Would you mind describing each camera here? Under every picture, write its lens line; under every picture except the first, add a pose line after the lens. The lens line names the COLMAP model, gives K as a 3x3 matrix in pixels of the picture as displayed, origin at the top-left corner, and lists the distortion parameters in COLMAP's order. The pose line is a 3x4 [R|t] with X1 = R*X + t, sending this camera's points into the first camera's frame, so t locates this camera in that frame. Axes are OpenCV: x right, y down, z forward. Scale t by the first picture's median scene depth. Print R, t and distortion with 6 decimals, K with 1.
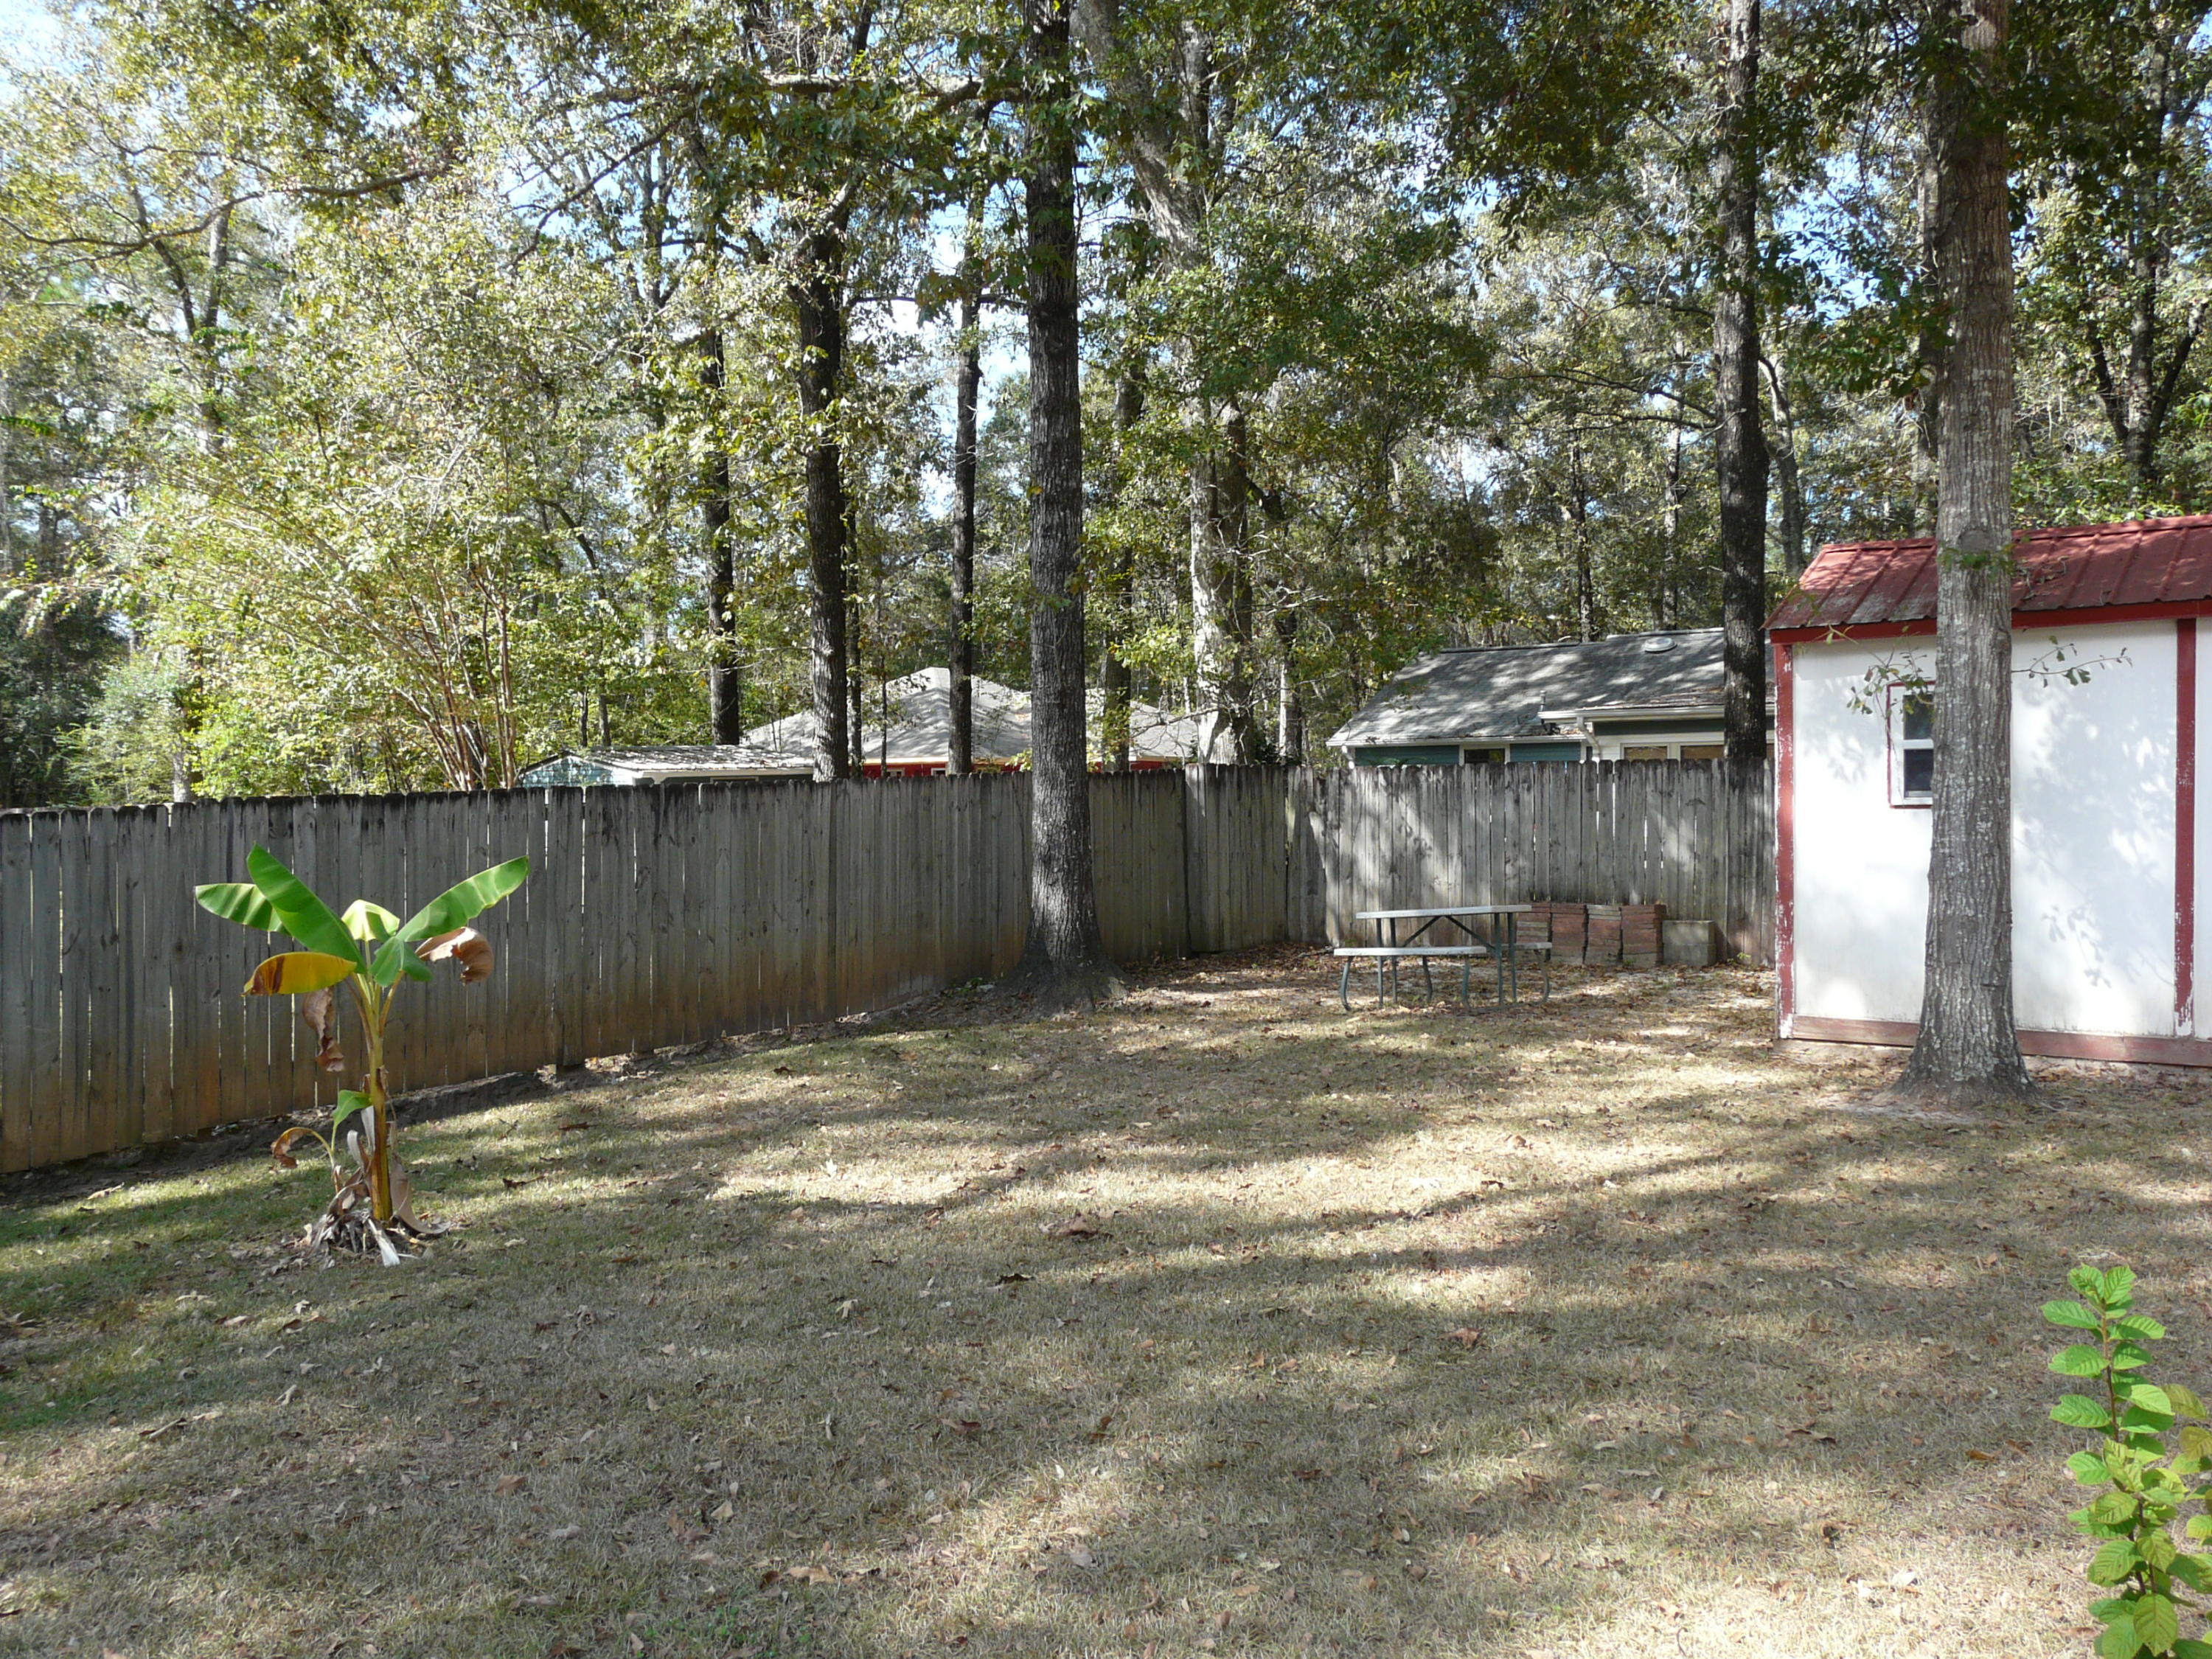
lens RADIAL K [[1614.3, 0, 1106.0], [0, 1614.3, 829.5], [0, 0, 1]] dist [-0.051849, -0.000455]
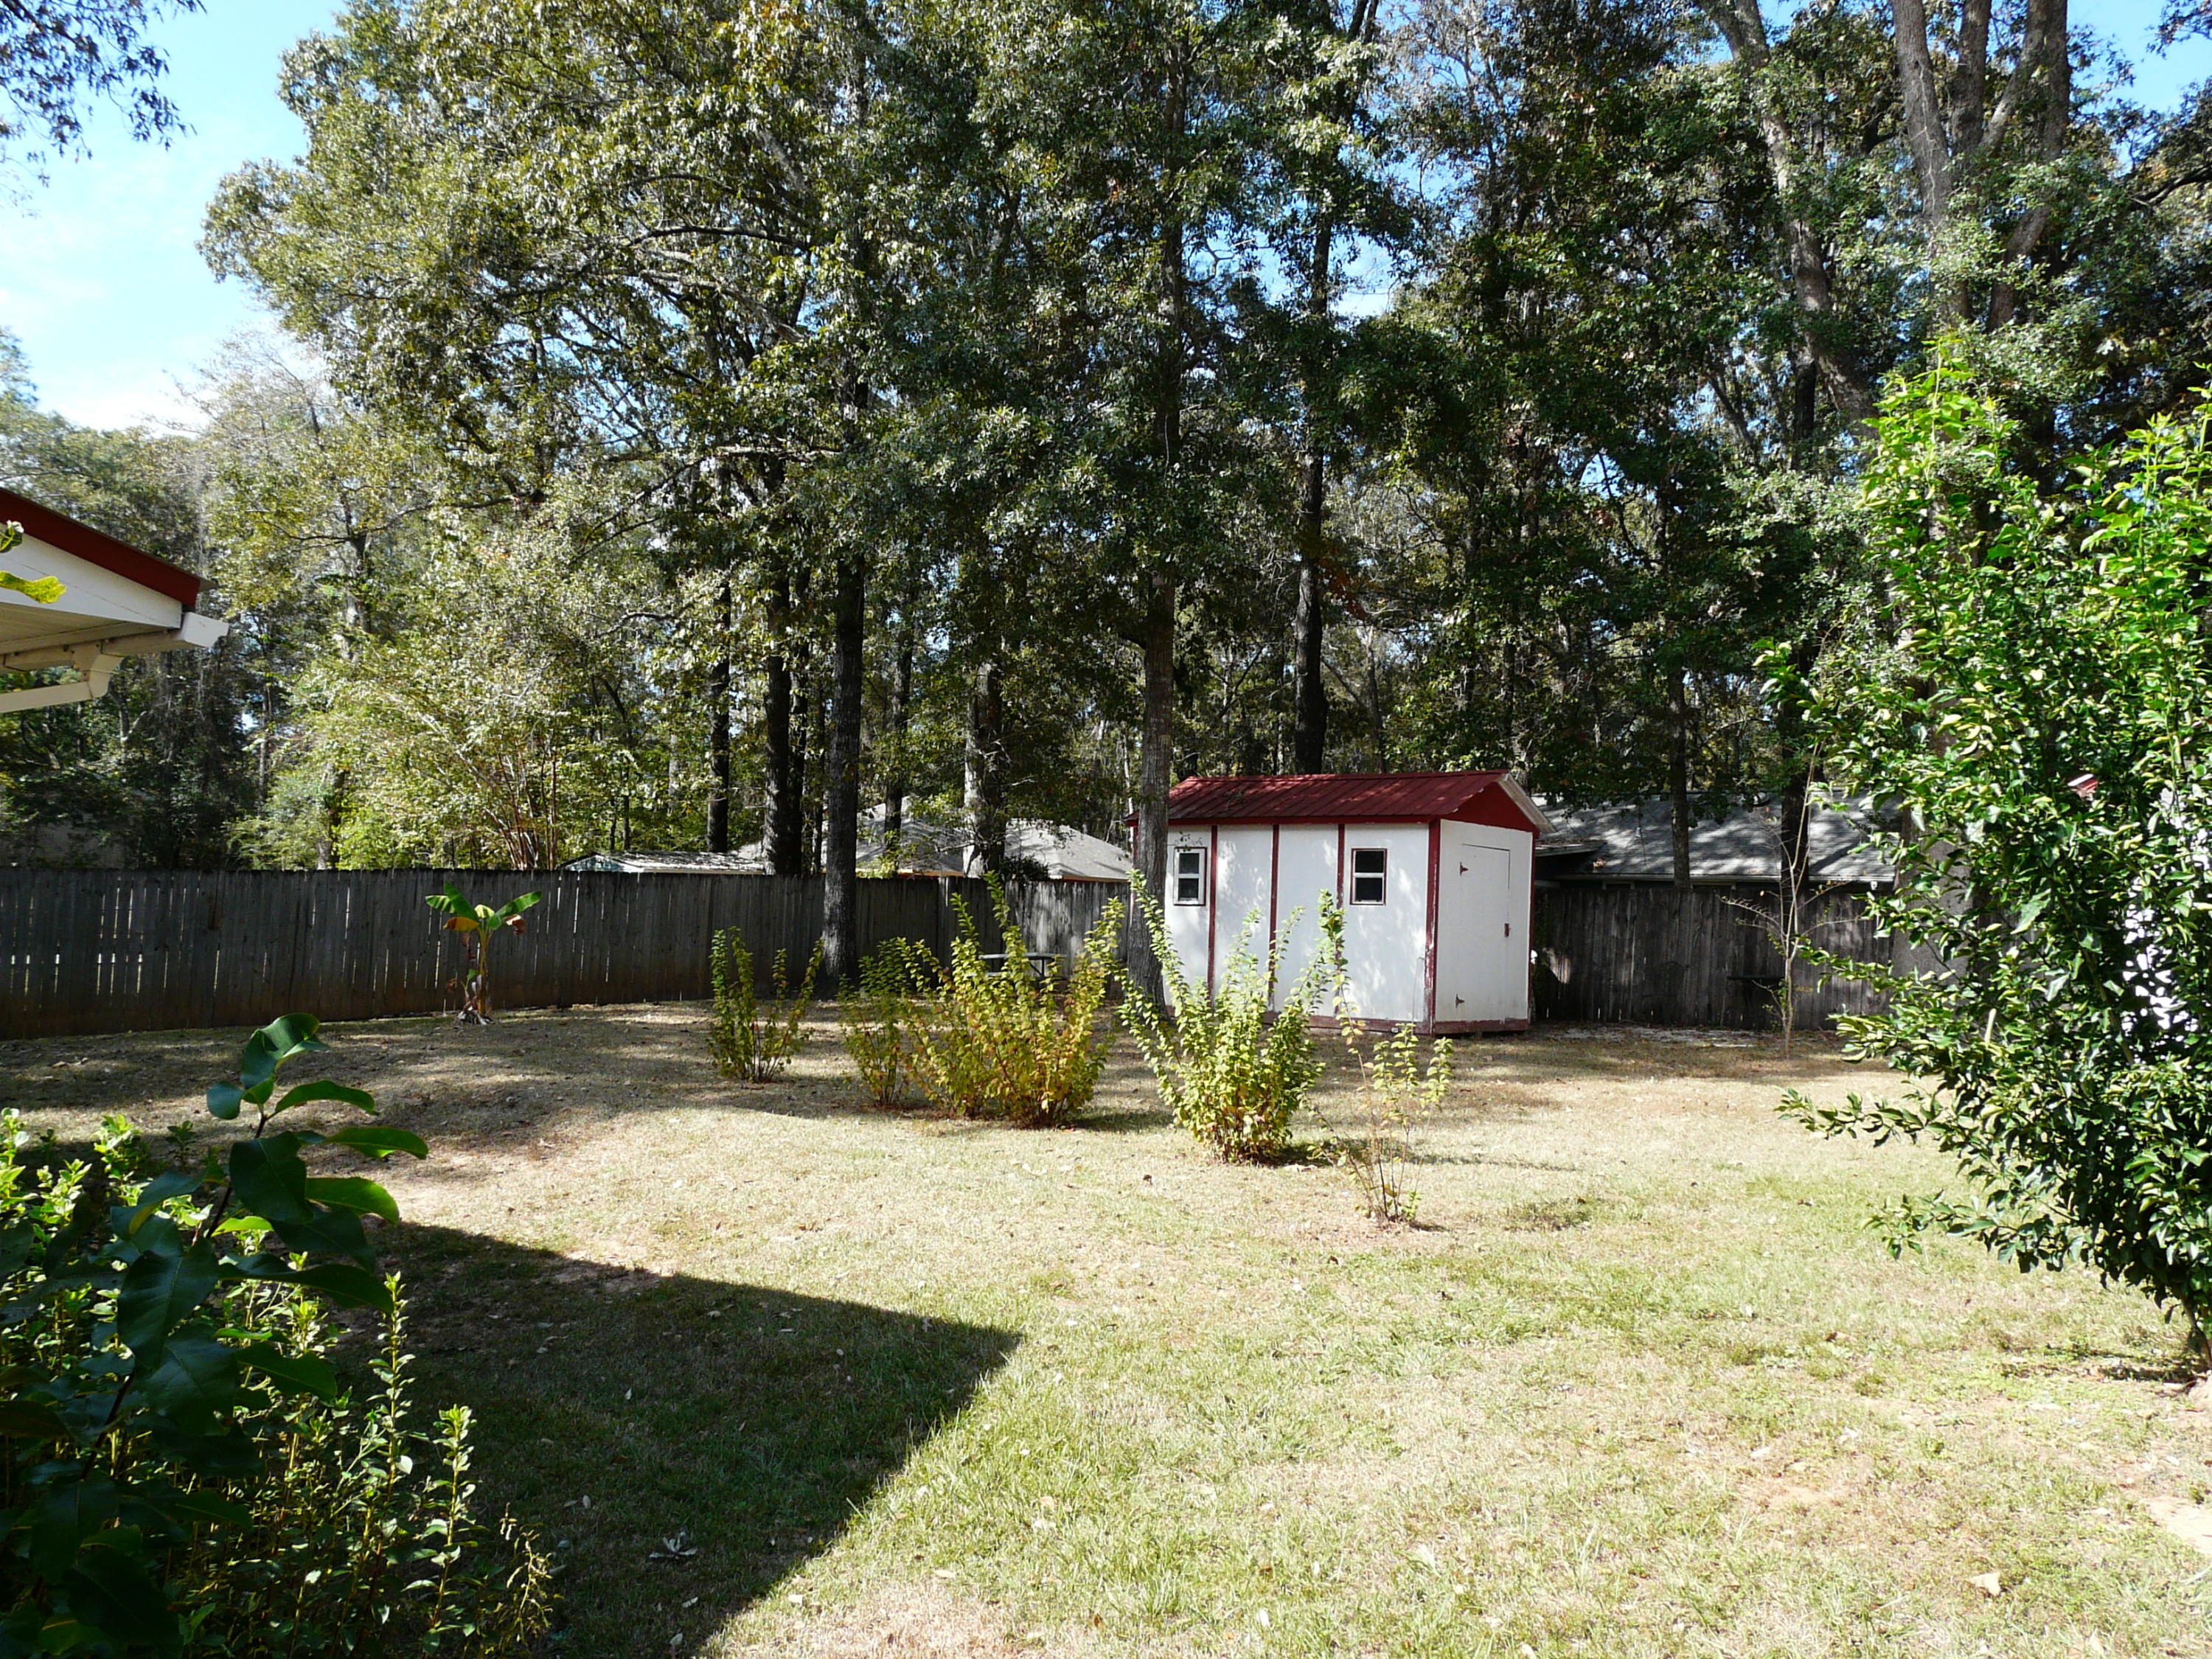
lens RADIAL K [[1797.9, 0, 1106.0], [0, 1797.9, 829.5], [0, 0, 1]] dist [0.011337, 0.003482]
pose [[0.996575, 0.041581, -0.071484, 0.257592], [-0.046636, 0.996417, -0.070559, 0.026101], [0.068294, 0.073651, 0.994943, -0.632228]]
